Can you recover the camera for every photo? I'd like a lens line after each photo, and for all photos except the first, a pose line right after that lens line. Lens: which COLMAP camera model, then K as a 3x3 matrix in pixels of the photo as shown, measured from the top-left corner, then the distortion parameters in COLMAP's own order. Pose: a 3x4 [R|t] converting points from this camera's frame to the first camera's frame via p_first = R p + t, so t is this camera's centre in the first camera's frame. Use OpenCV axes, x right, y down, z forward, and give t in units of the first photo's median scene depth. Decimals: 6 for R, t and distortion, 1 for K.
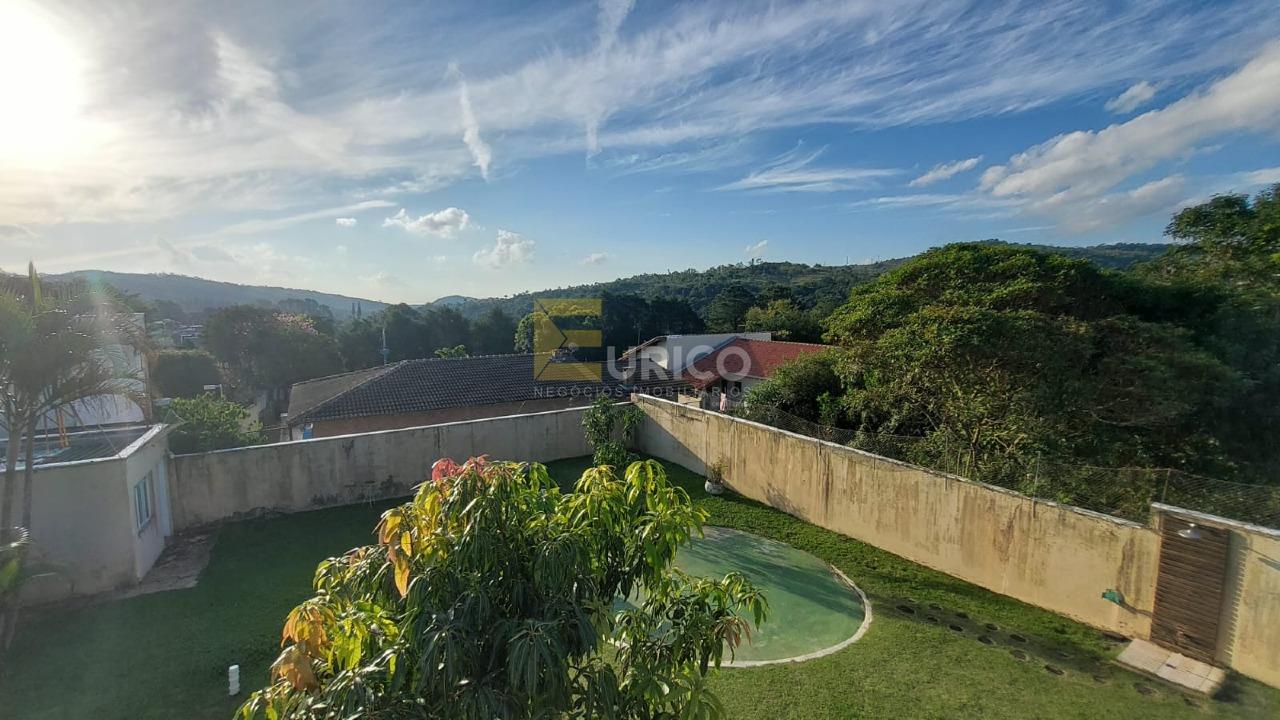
lens RADIAL K [[506.9, 0, 636.5], [0, 506.9, 364.5], [0, 0, 1]] dist [-0.004609, -0.000561]
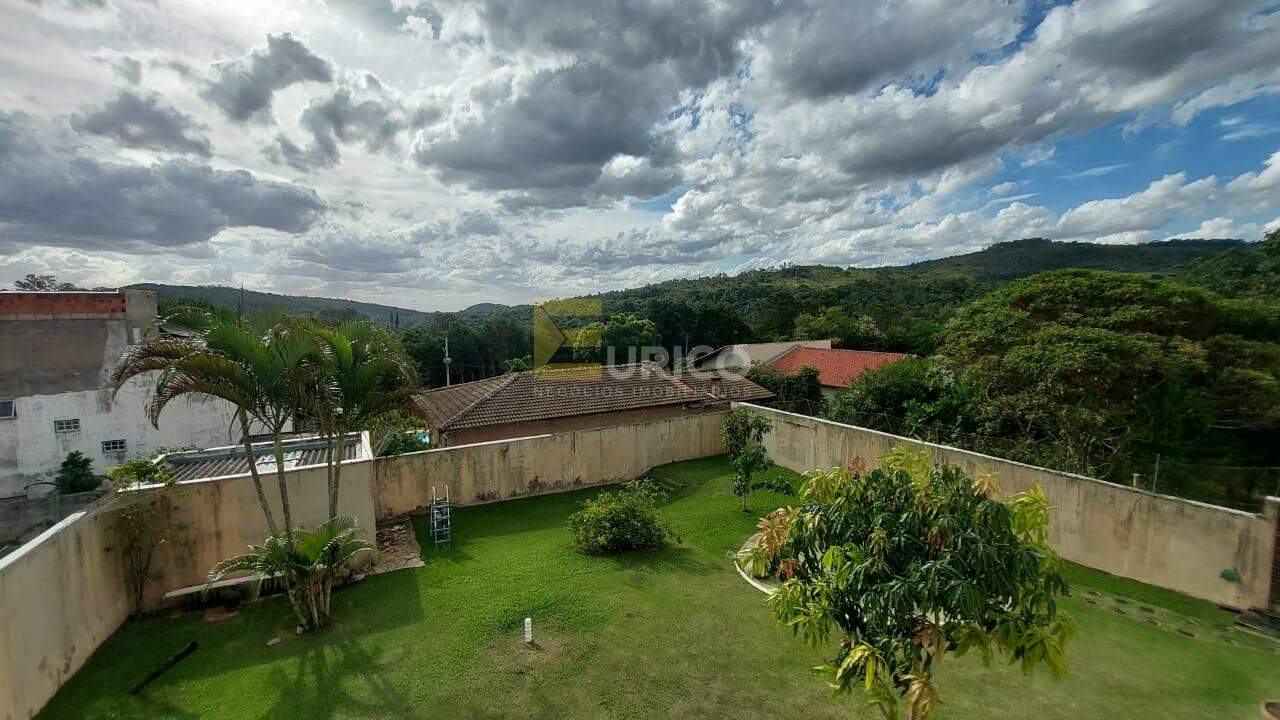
lens RADIAL K [[506.9, 0, 639.8], [0, 506.9, 362.0], [0, 0, 1]] dist [-0.004609, -0.000561]
pose [[0.998737, -0.008461, -0.049524, -0.227900], [0.007725, 0.999857, -0.015032, -0.021386], [0.049644, 0.014631, 0.998660, -0.153818]]
